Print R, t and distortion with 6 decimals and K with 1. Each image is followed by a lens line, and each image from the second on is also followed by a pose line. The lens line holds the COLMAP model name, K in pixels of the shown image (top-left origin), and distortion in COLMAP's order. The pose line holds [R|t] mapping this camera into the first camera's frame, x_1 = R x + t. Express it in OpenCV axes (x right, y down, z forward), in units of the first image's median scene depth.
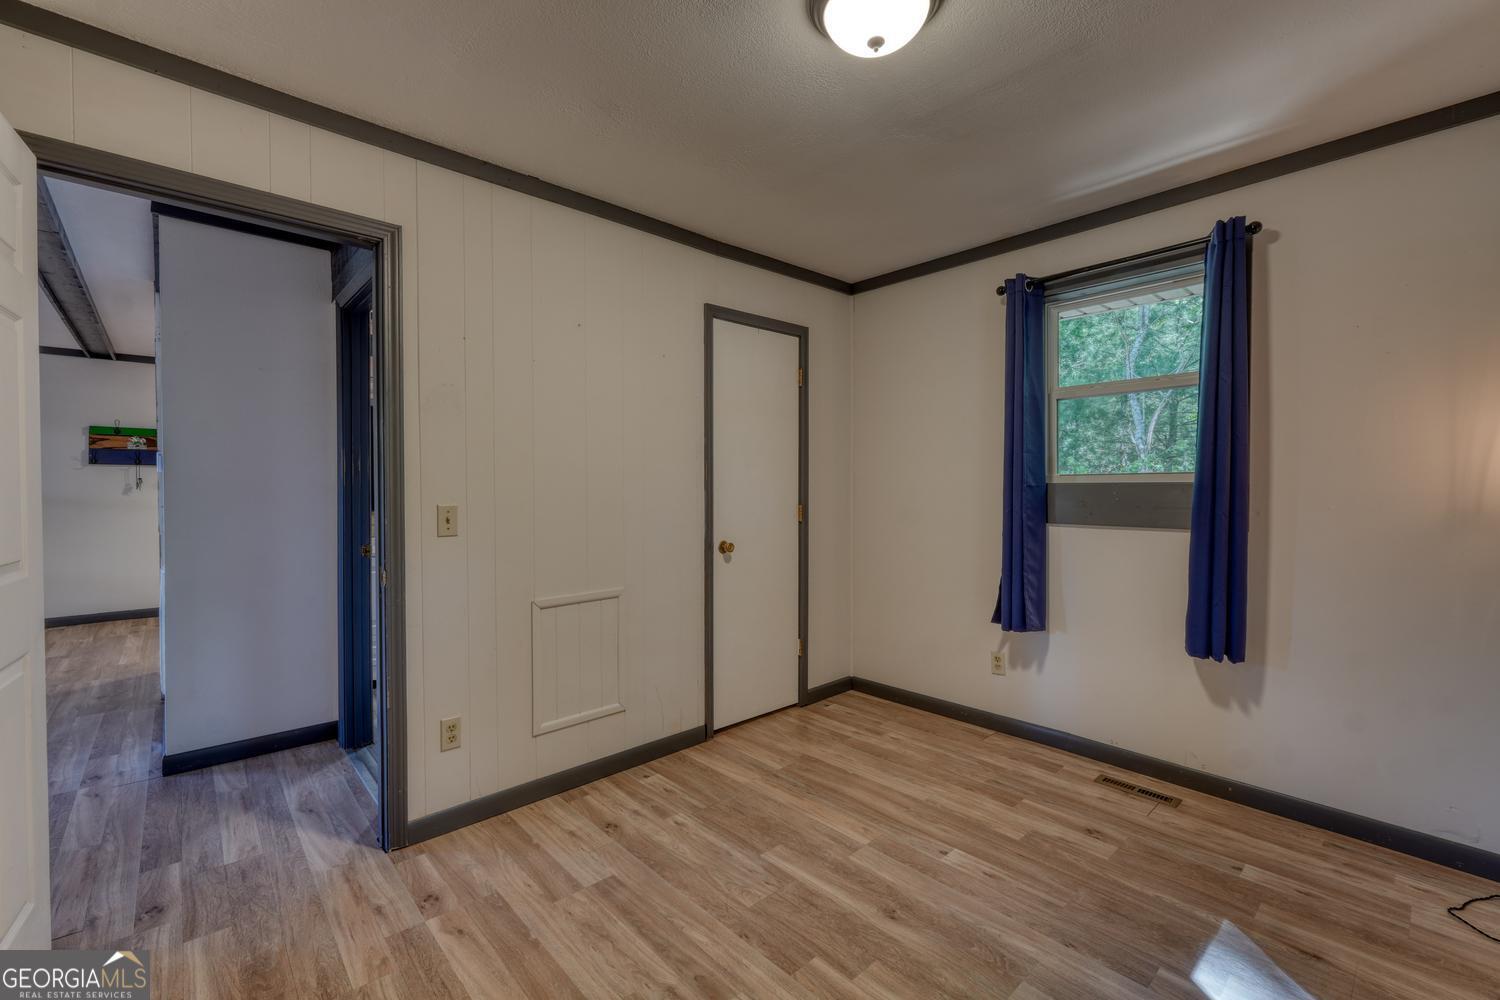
lens RADIAL K [[633.9, 0, 744.6], [0, 633.9, 497.0], [0, 0, 1]] dist [-0.004559, 0.000195]
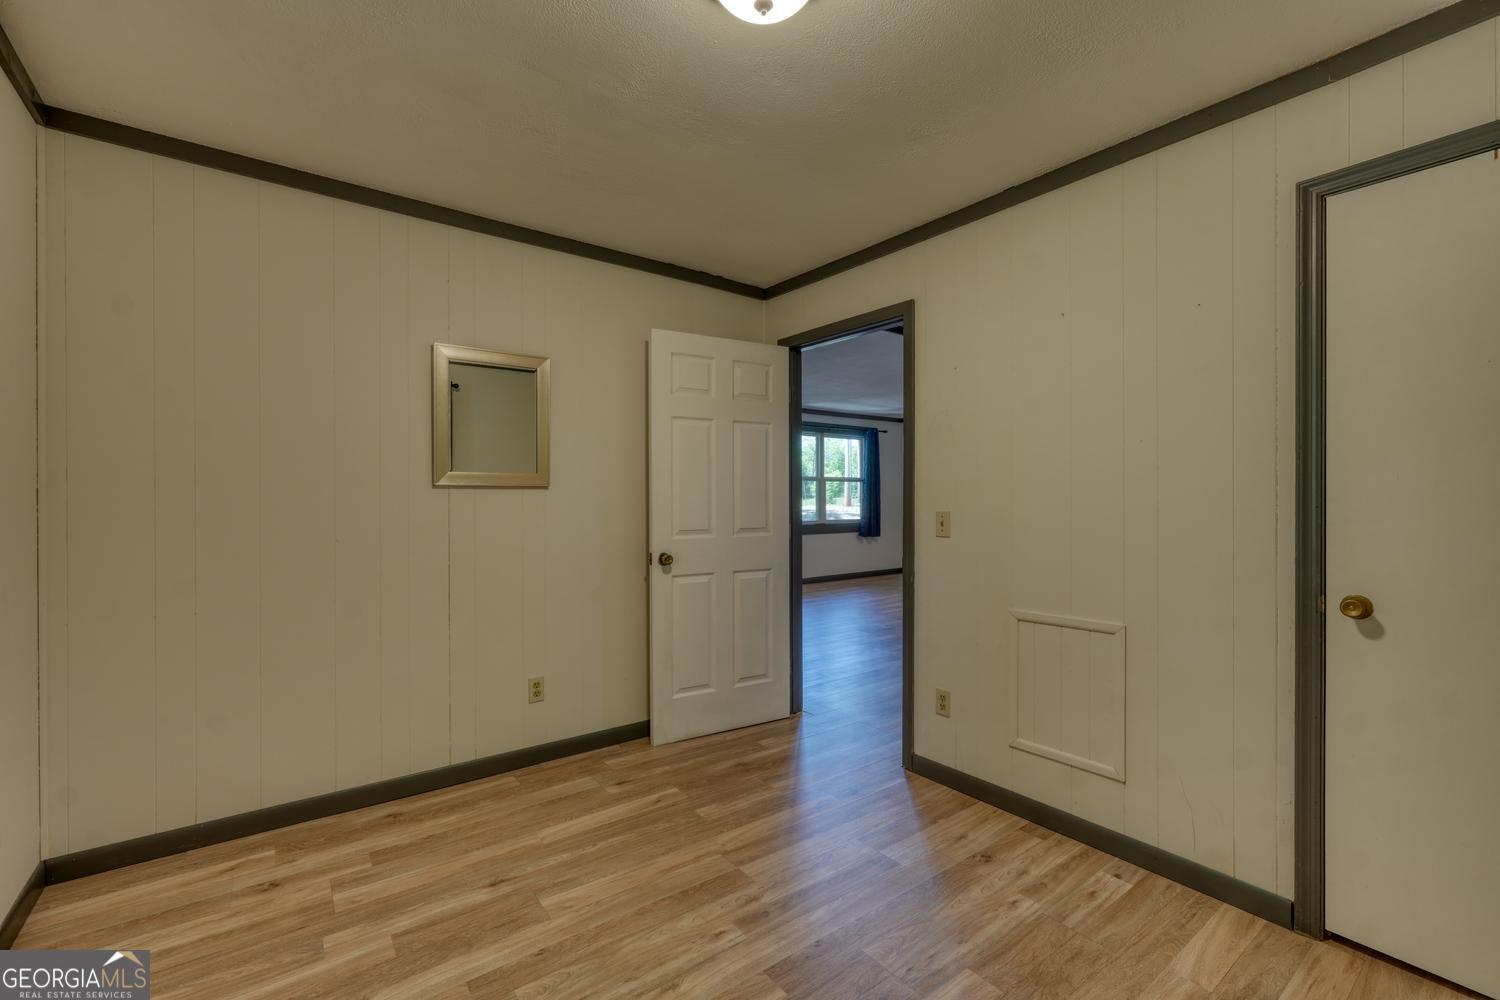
lens RADIAL K [[658.4, 0, 748.0], [0, 658.4, 492.6], [0, 0, 1]] dist [0.024704, 0.000153]
pose [[-0.077814, 0.003509, -0.996962, 0.788501], [-0.011915, 0.999919, 0.004450, -0.021175], [0.996897, 0.012225, -0.077766, 0.711851]]
